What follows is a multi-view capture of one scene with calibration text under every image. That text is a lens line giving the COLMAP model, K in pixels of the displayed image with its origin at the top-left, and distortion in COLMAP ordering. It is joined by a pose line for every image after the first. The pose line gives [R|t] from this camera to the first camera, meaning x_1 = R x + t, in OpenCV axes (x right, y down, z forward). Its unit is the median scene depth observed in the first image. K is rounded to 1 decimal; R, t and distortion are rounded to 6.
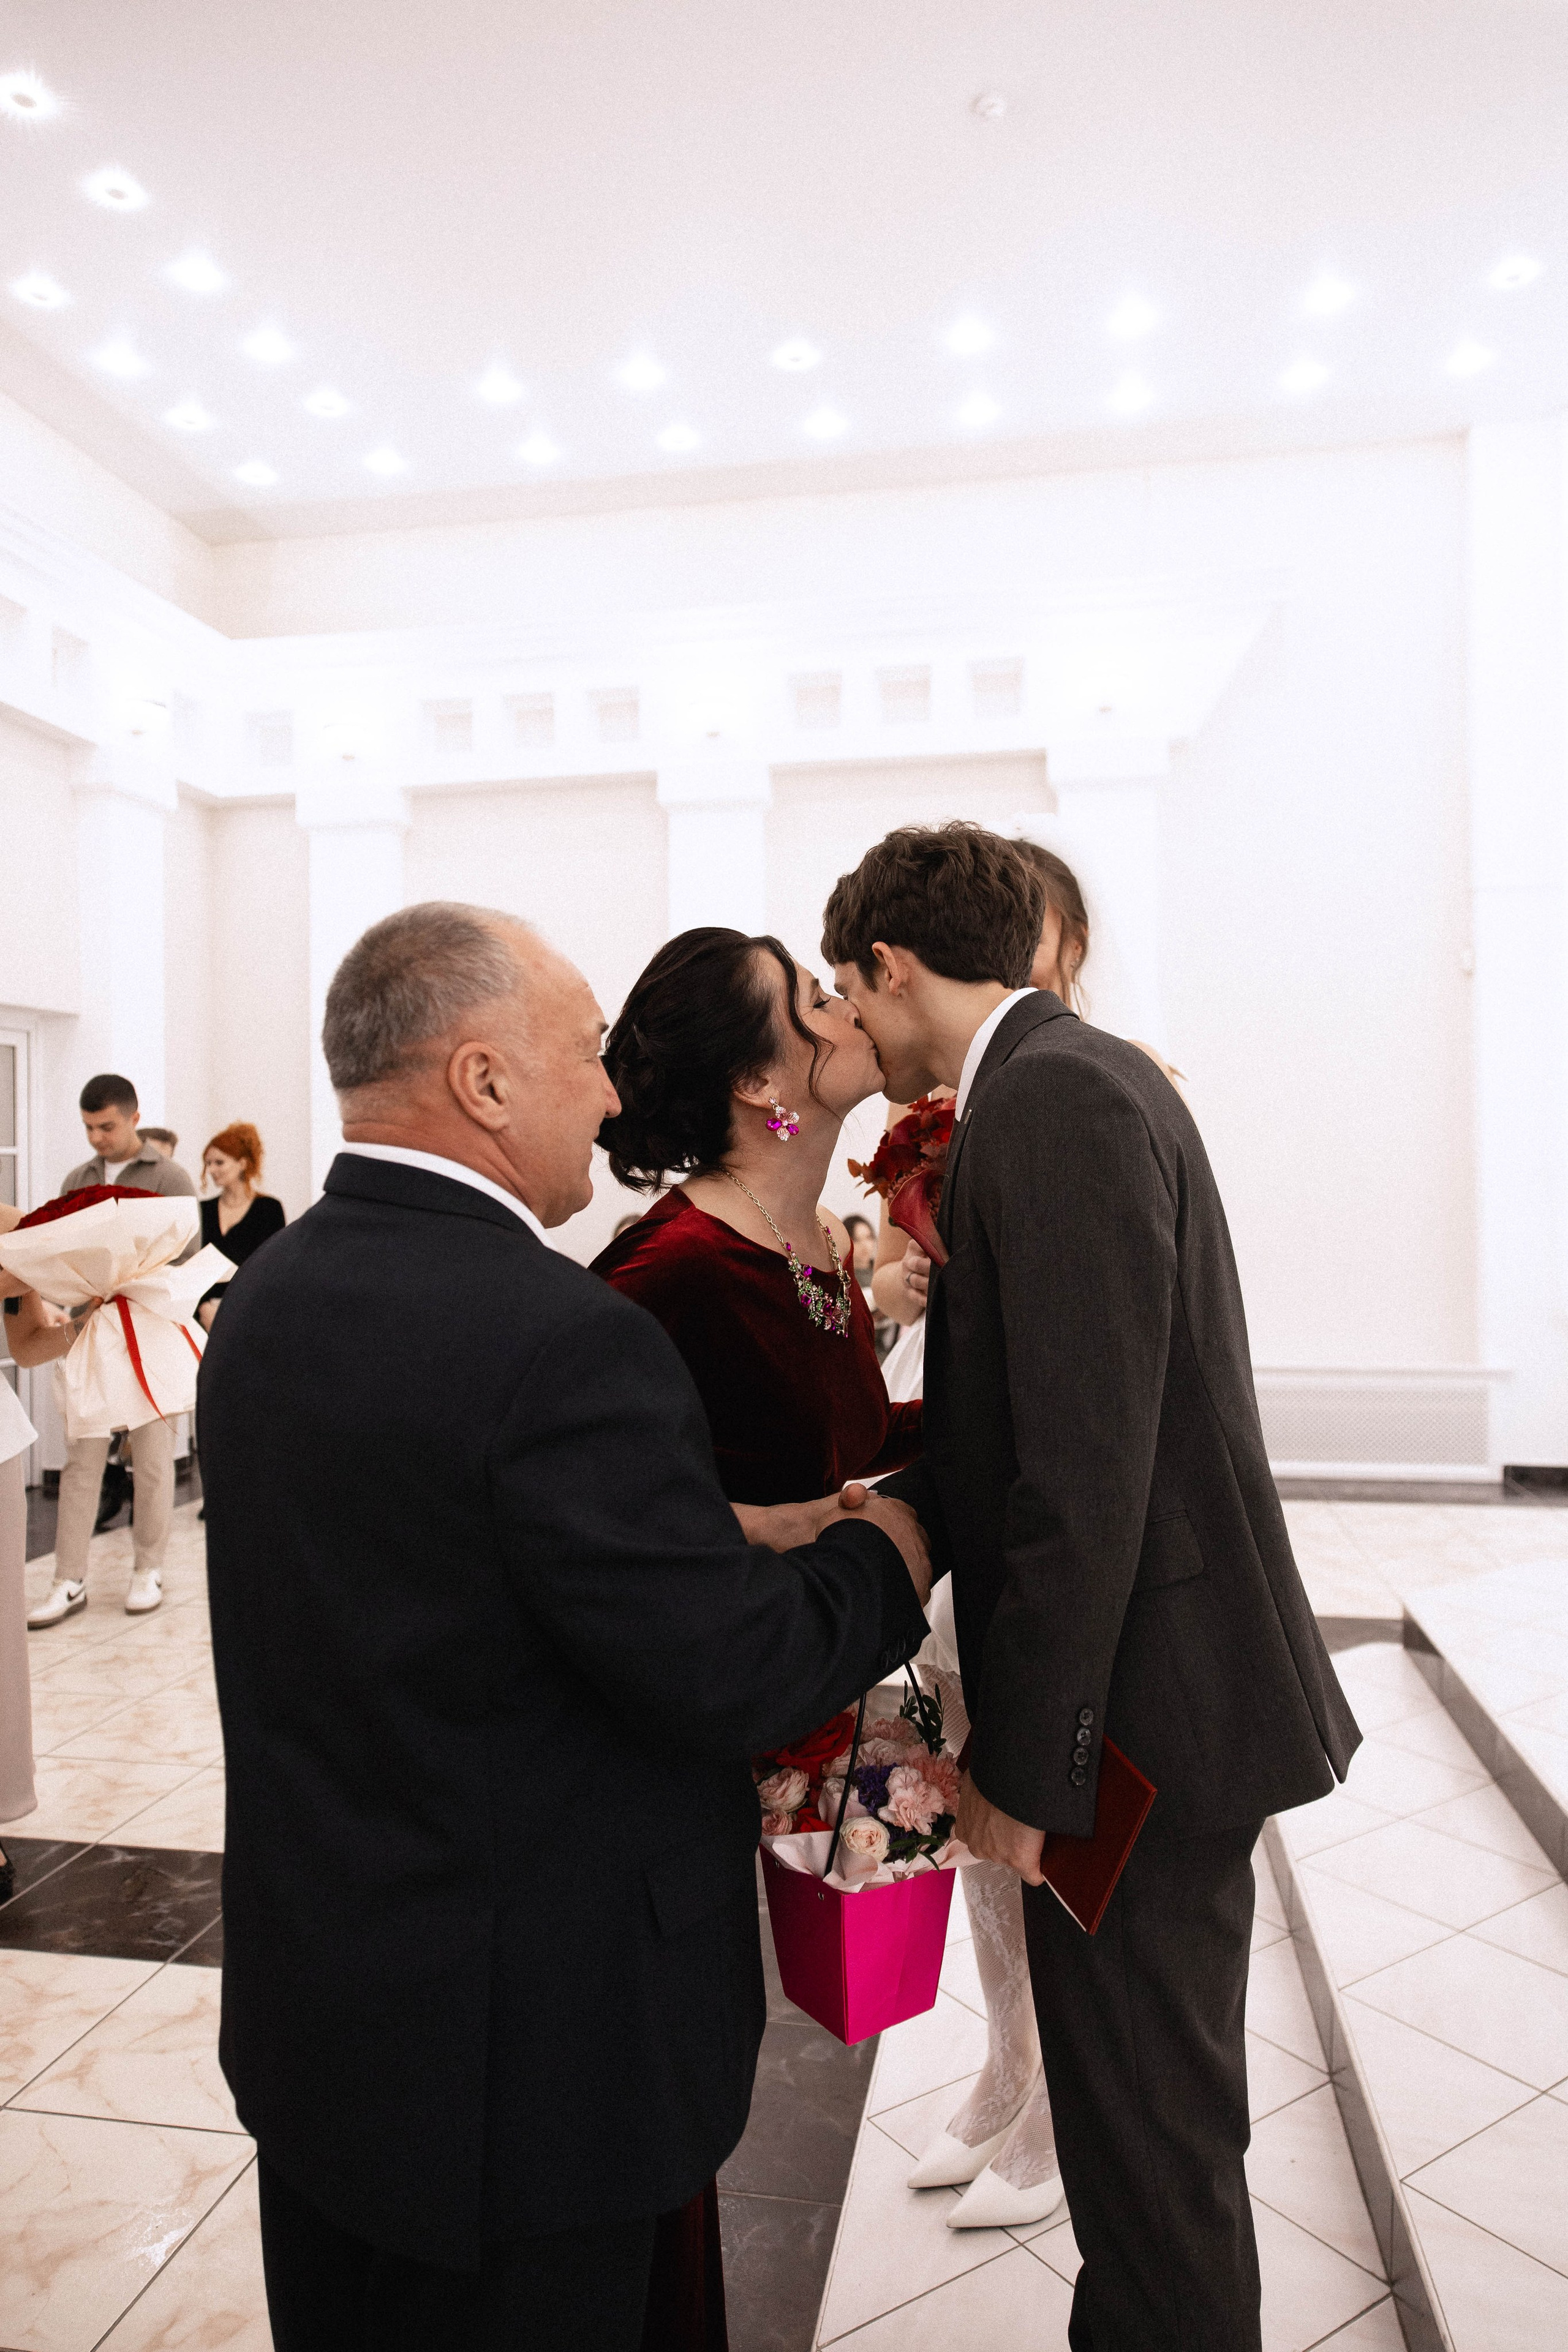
lens RADIAL K [[1597.8, 0, 804.1], [0, 1597.8, 1193.2], [0, 0, 1]] dist [0.004356, 0.000392]
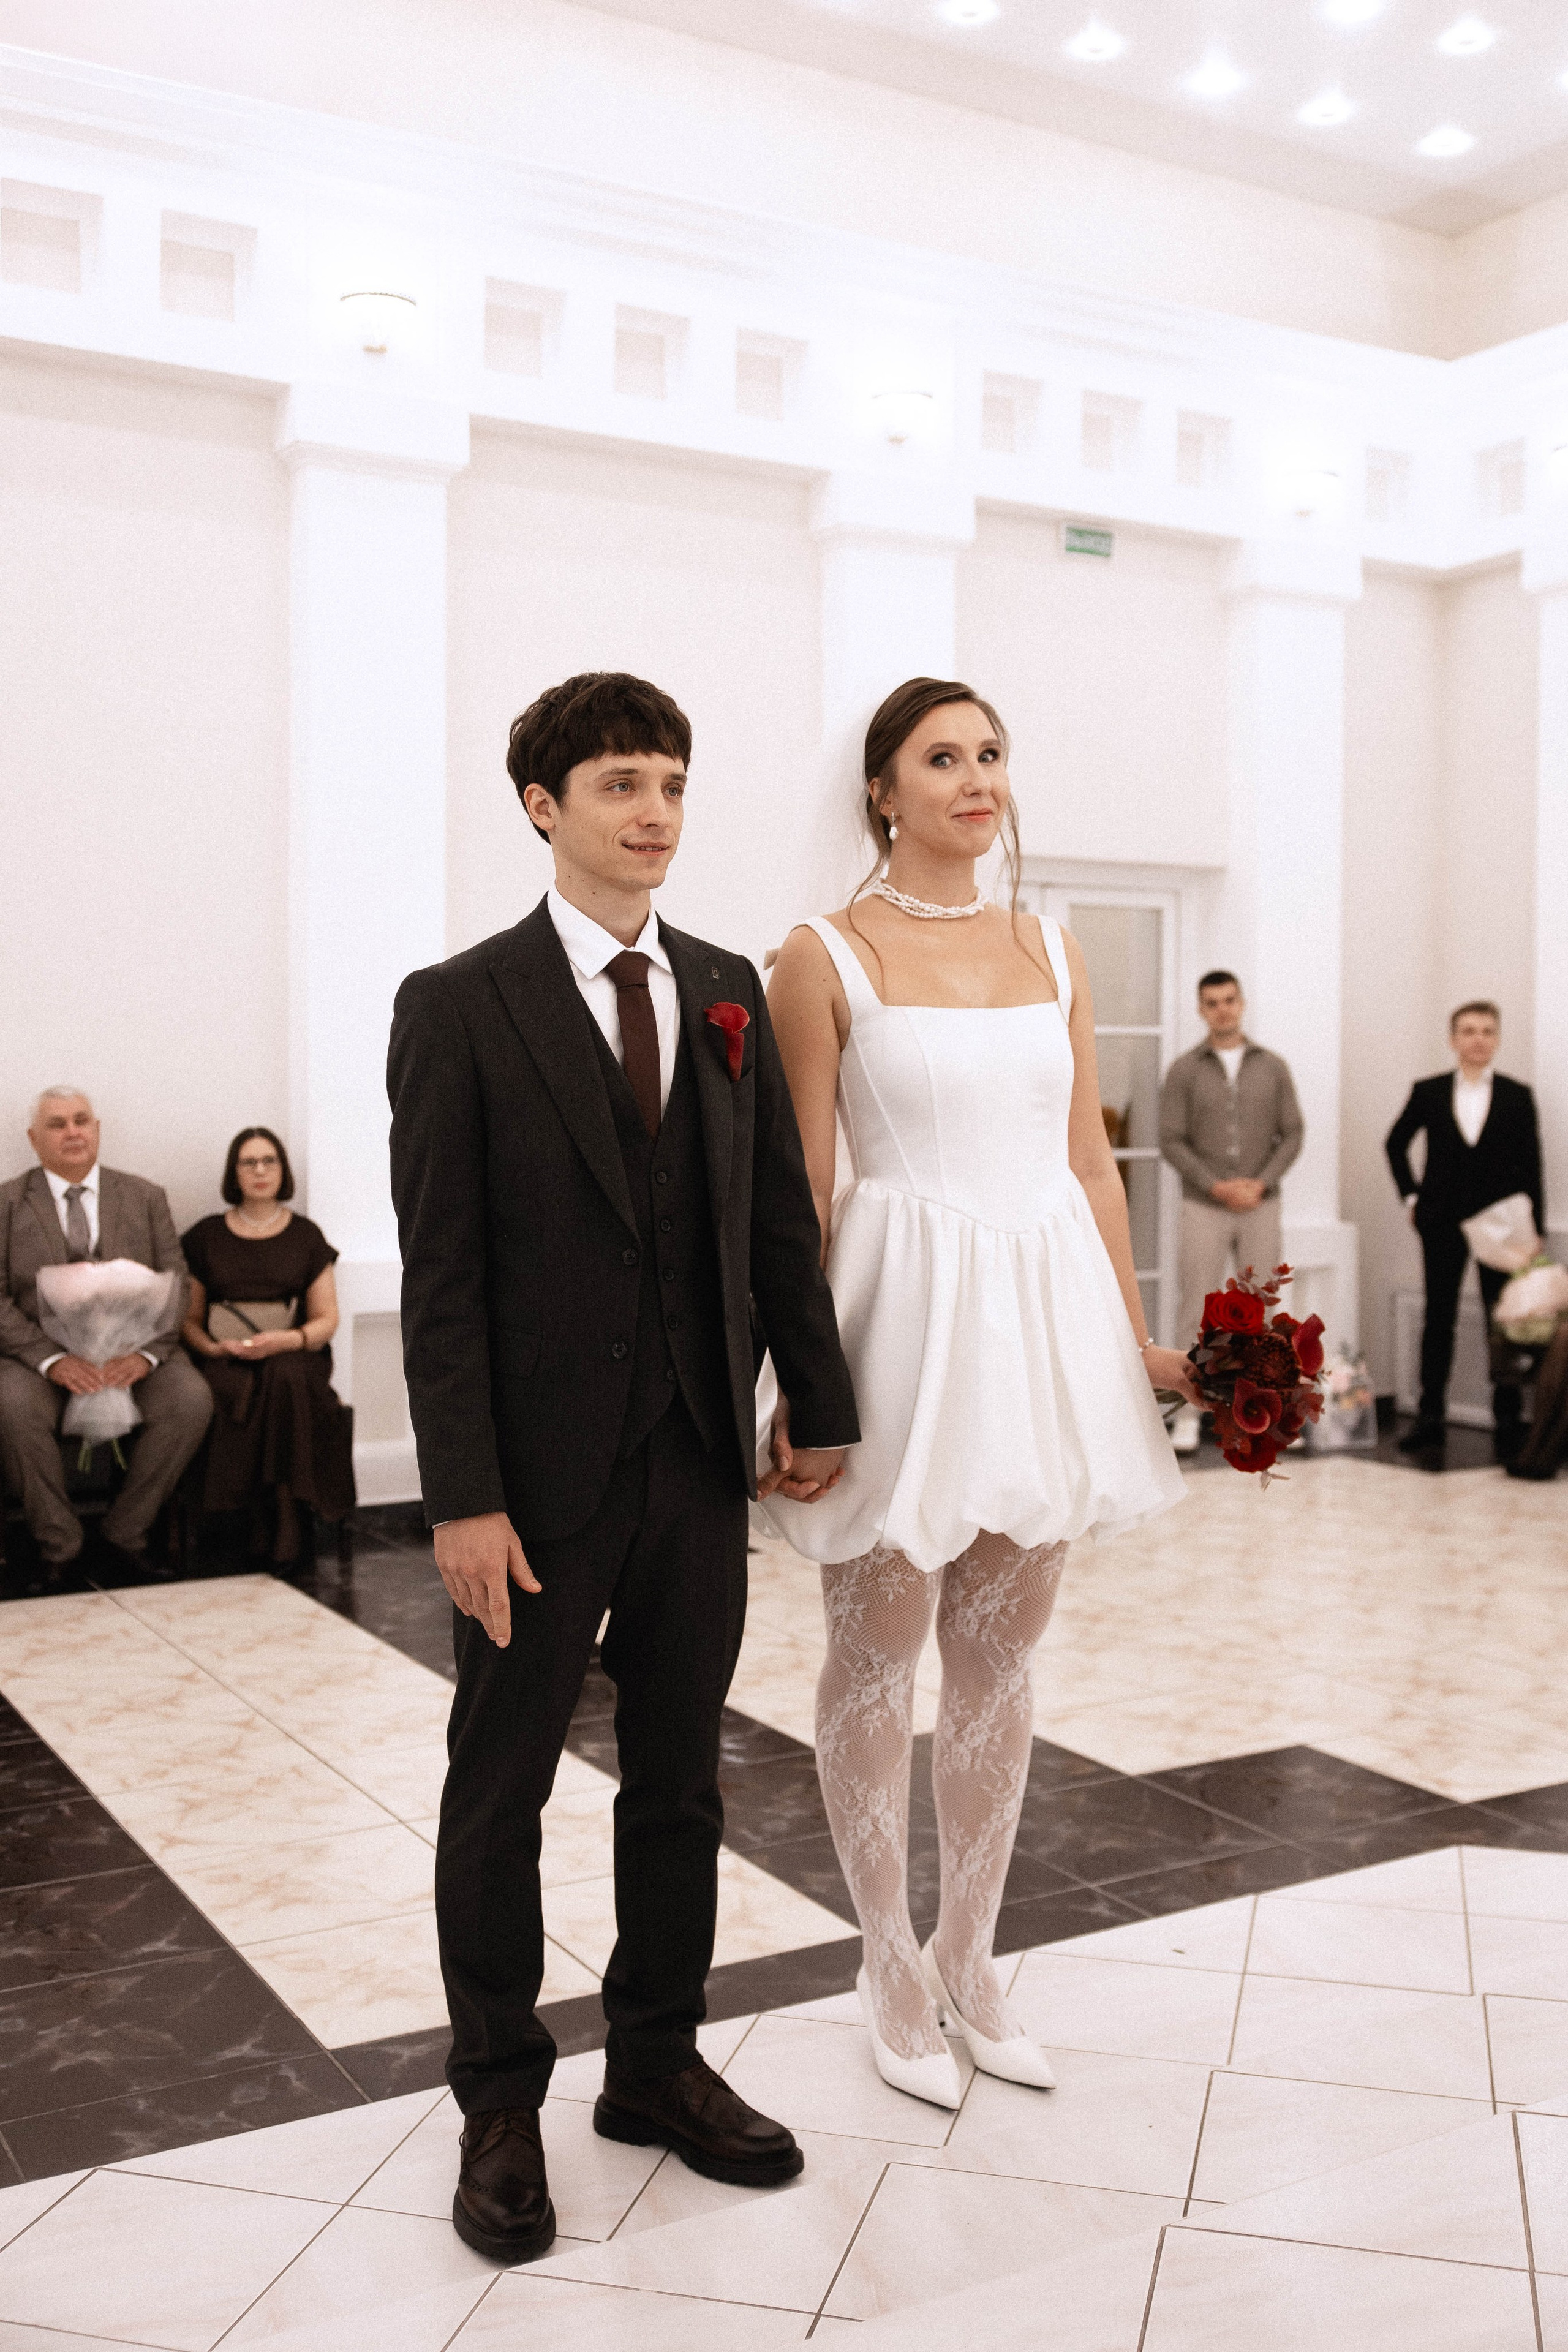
lens RADIAL K [[2335.6, 0, 762.1], [0, 2335.6, 1160.1], [0, 0, 1]] dist [-0.009817, 0.000000]
pose [[0.647823, 0.032986, -0.761076, 0.366315], [-0.017413, 0.999442, 0.028495, 0.011041], [0.761592, -0.005208, 0.648036, 0.034706]]
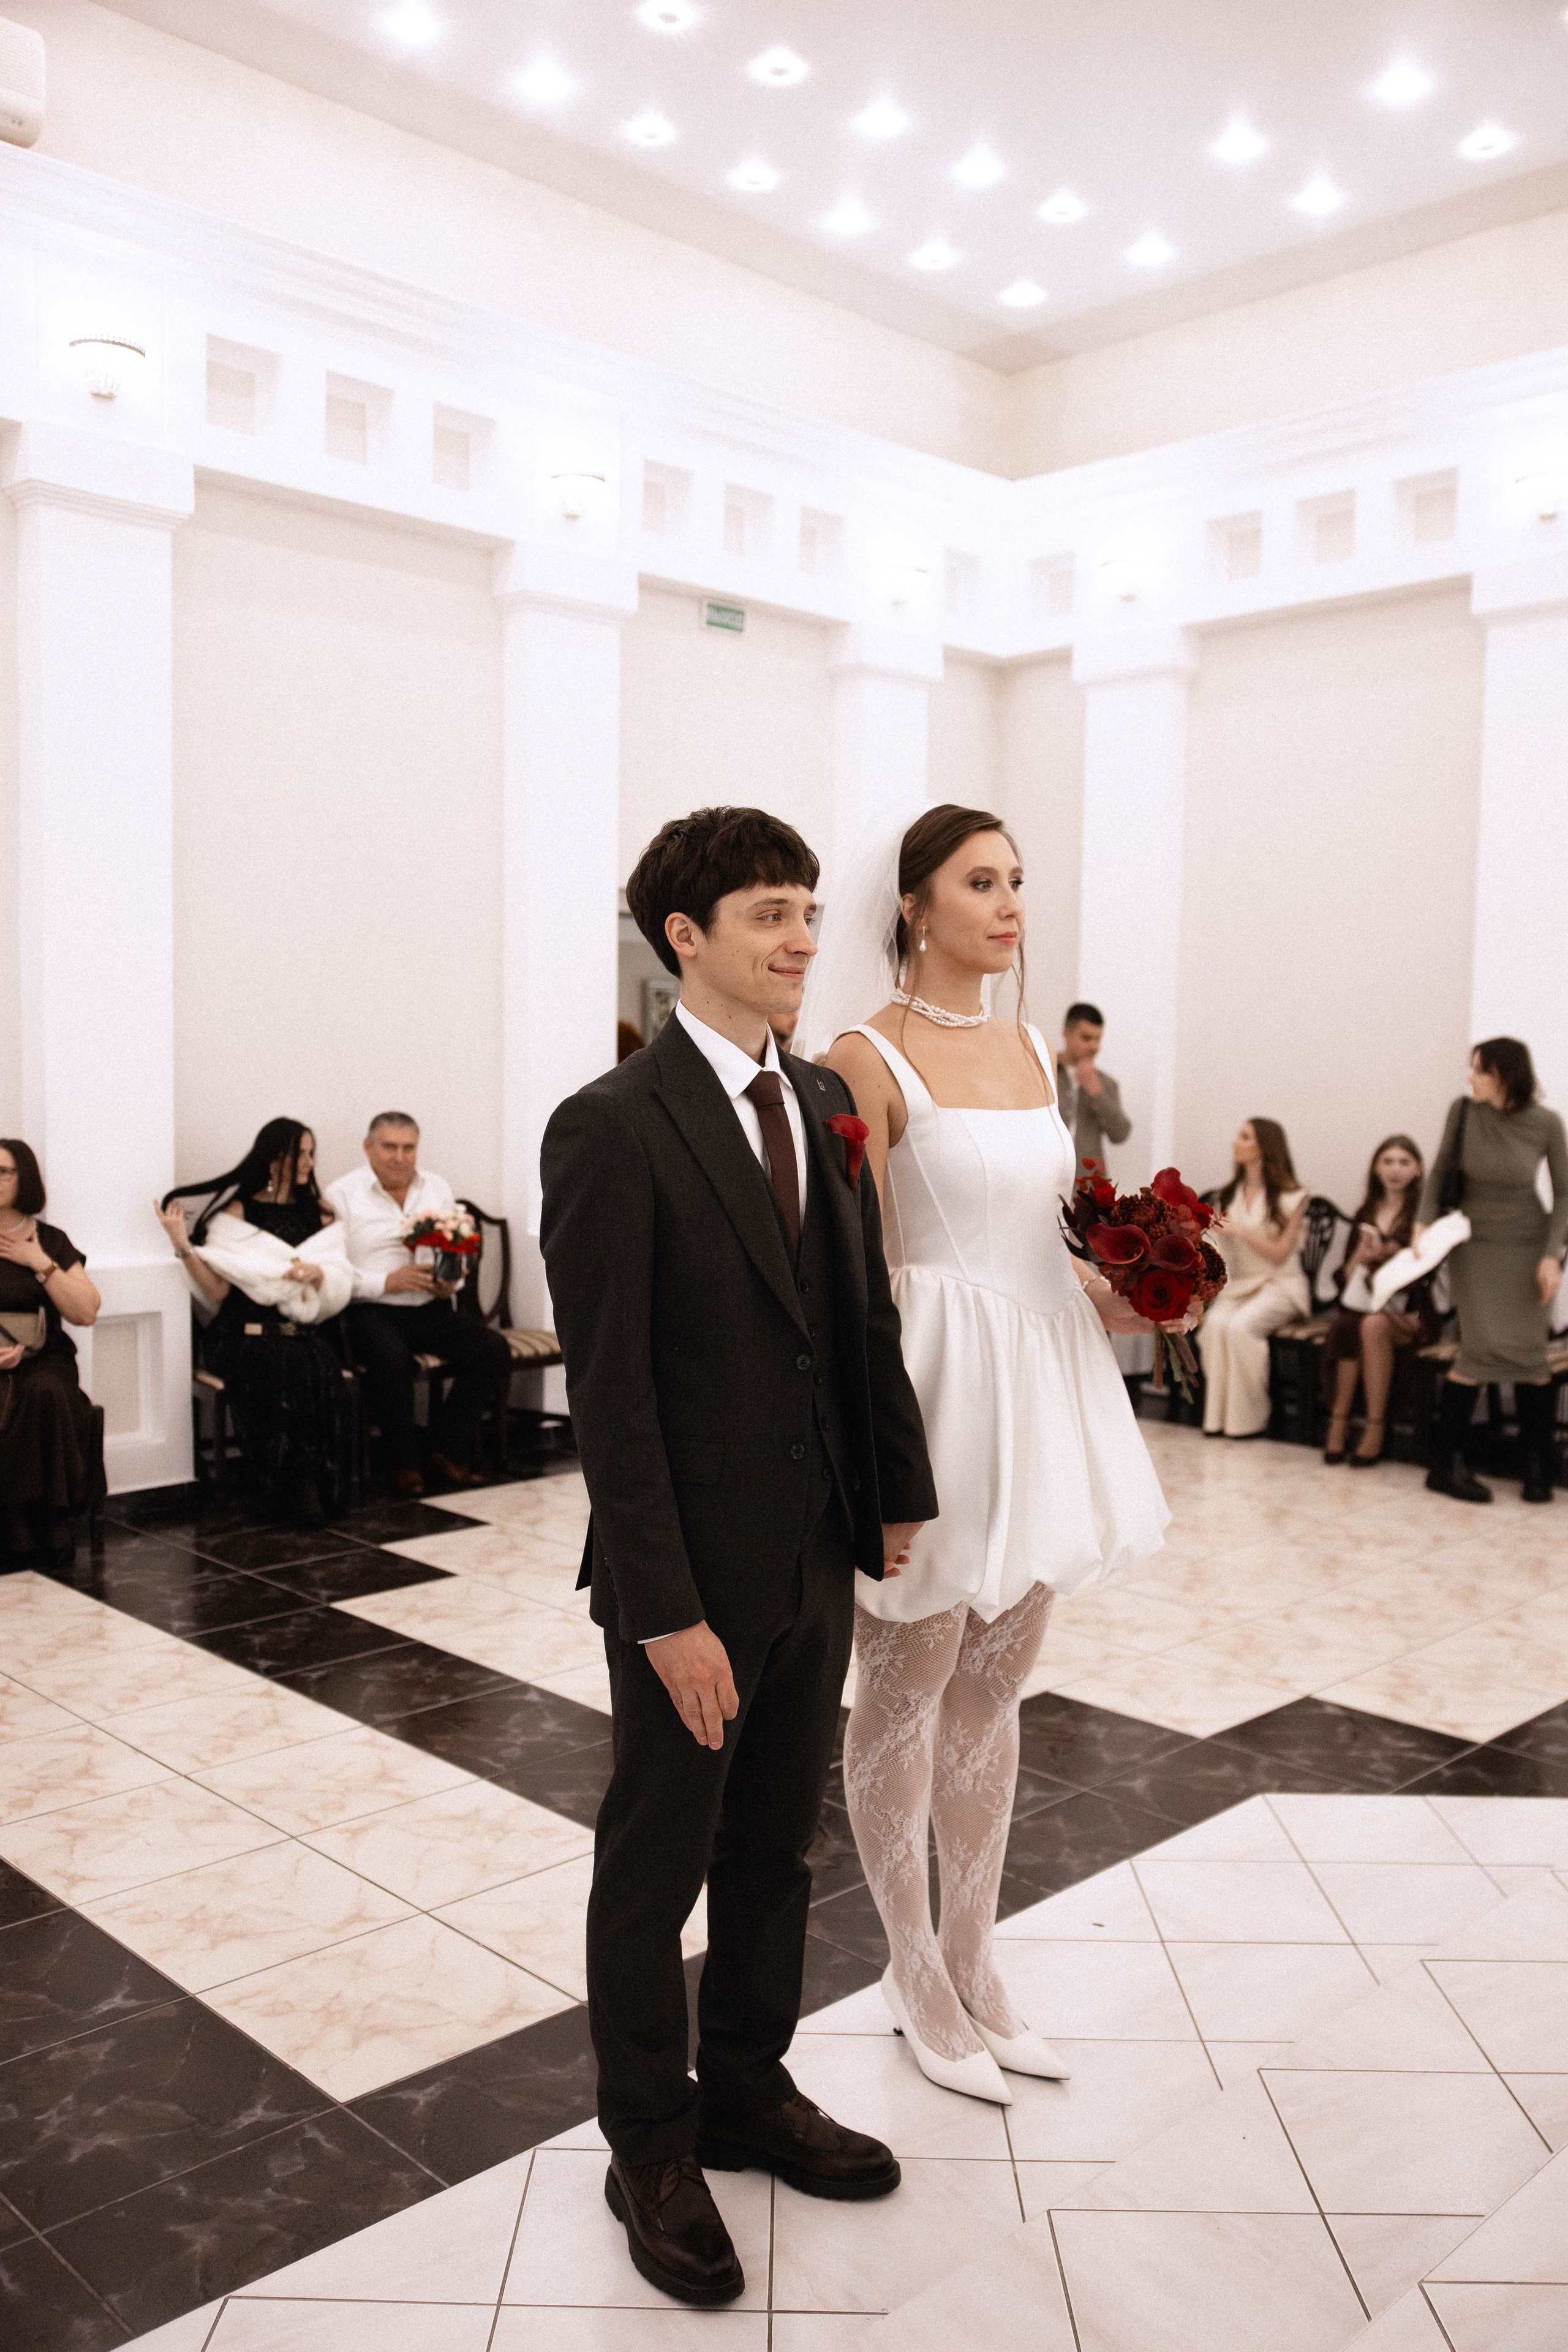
lens RADIAL K [[1995.9, 0, 773.2], [0, 1995.9, 1164.1], [0, 0, 1]] dist [0.018163, -0.003453]
pose [[0.816642, 0.048506, -0.575103, 0.255364], [-0.025821, 0.998535, 0.047554, -0.013199], [0.576567, -0.023985, 0.816697, -0.015658]]
